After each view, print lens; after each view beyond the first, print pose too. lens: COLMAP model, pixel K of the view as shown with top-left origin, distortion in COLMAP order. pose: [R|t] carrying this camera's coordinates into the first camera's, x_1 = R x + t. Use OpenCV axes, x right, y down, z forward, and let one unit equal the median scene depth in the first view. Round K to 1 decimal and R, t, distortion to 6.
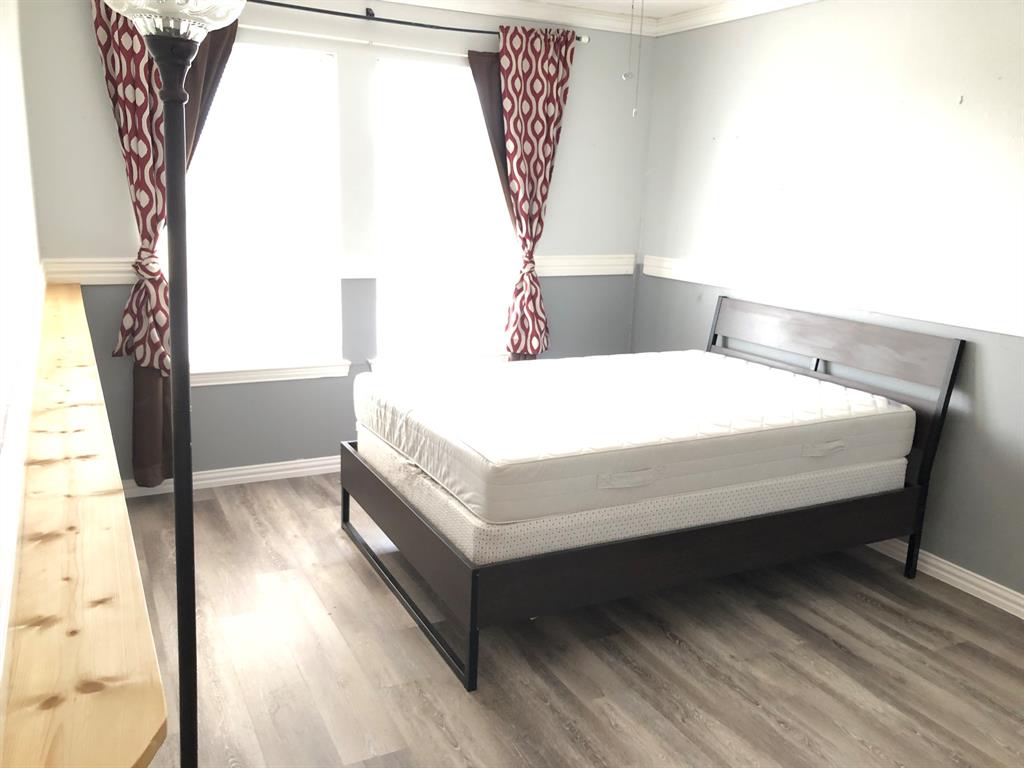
lens RADIAL K [[841.8, 0, 520.1], [0, 841.8, 380.0], [0, 0, 1]] dist [0.035638, -0.001462]
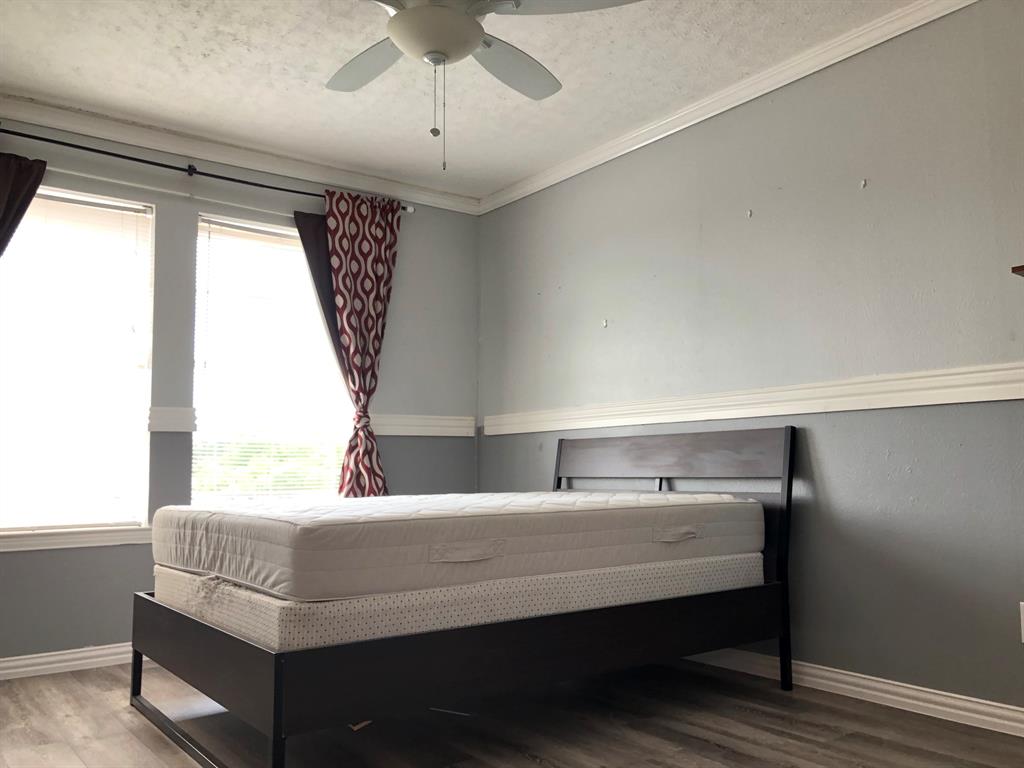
lens RADIAL K [[834.7, 0, 512.0], [0, 834.7, 384.0], [0, 0, 1]] dist [0.024808, -0.002504]
pose [[0.985823, -0.035066, 0.164085, 0.023779], [0.083024, 0.951755, -0.295413, 0.125068], [-0.145809, 0.304848, 0.941173, 0.072967]]
